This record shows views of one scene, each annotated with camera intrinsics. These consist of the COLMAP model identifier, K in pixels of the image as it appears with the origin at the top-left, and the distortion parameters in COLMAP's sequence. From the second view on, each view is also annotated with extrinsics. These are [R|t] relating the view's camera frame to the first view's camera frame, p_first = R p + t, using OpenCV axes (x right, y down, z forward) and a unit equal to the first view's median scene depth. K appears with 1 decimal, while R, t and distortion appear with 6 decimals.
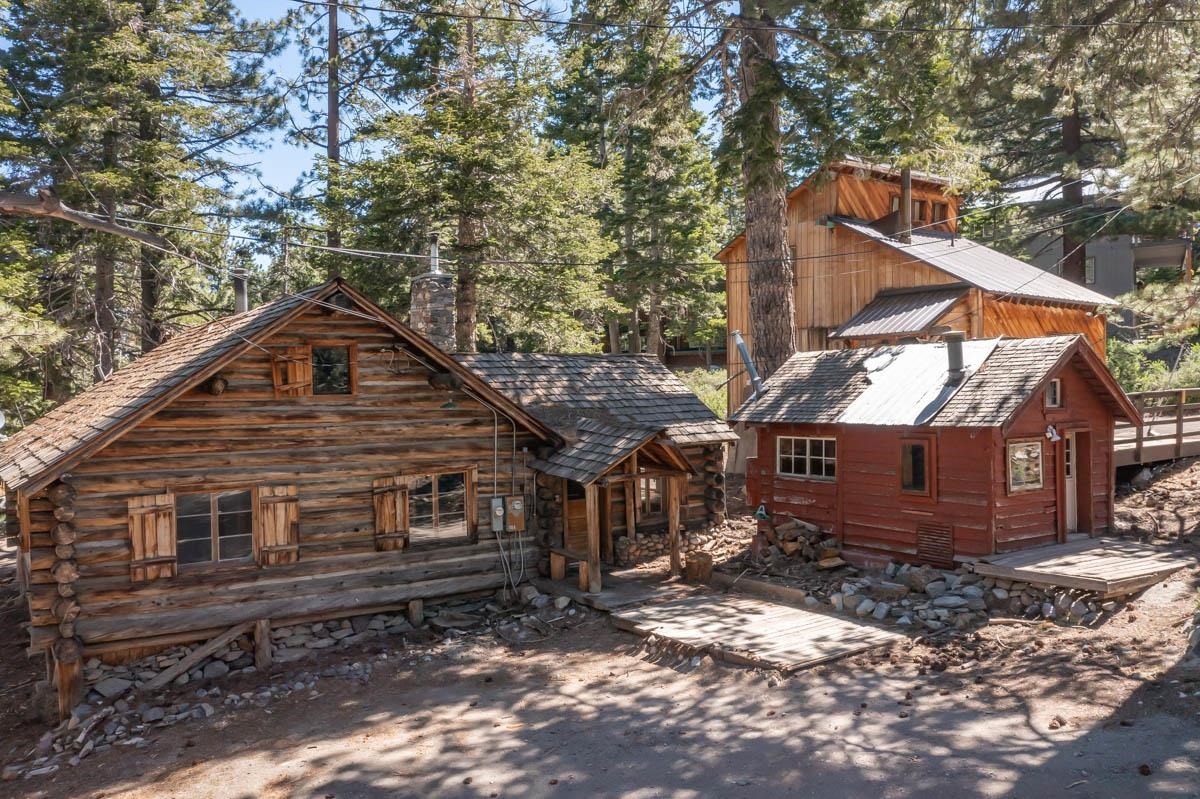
lens RADIAL K [[976.4, 0, 600.0], [0, 976.4, 399.5], [0, 0, 1]] dist [-0.007368, 0.096021]
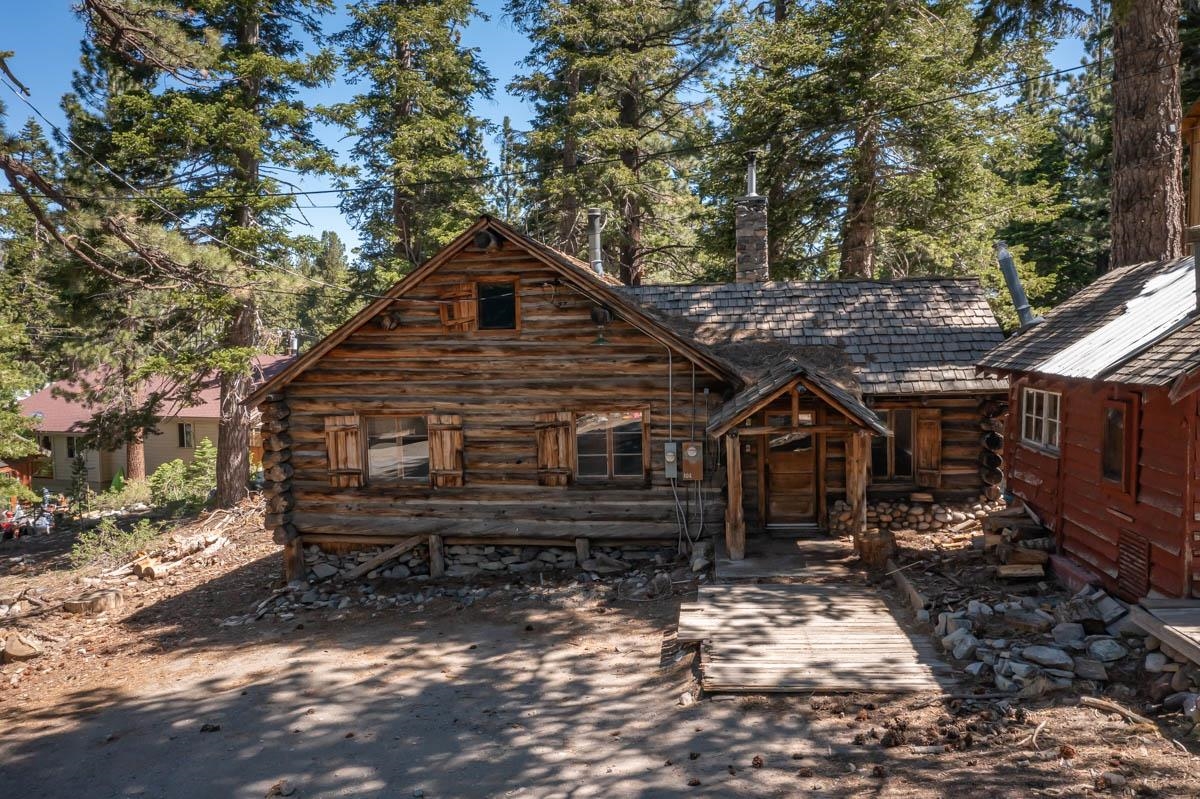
lens RADIAL K [[976.4, 0, 600.0], [0, 976.4, 399.5], [0, 0, 1]] dist [-0.007368, 0.096021]
pose [[0.756069, 0.049494, -0.652618, 0.506464], [-0.001574, 0.997271, 0.073809, -0.008009], [0.654490, -0.054778, 0.754084, 0.304757]]
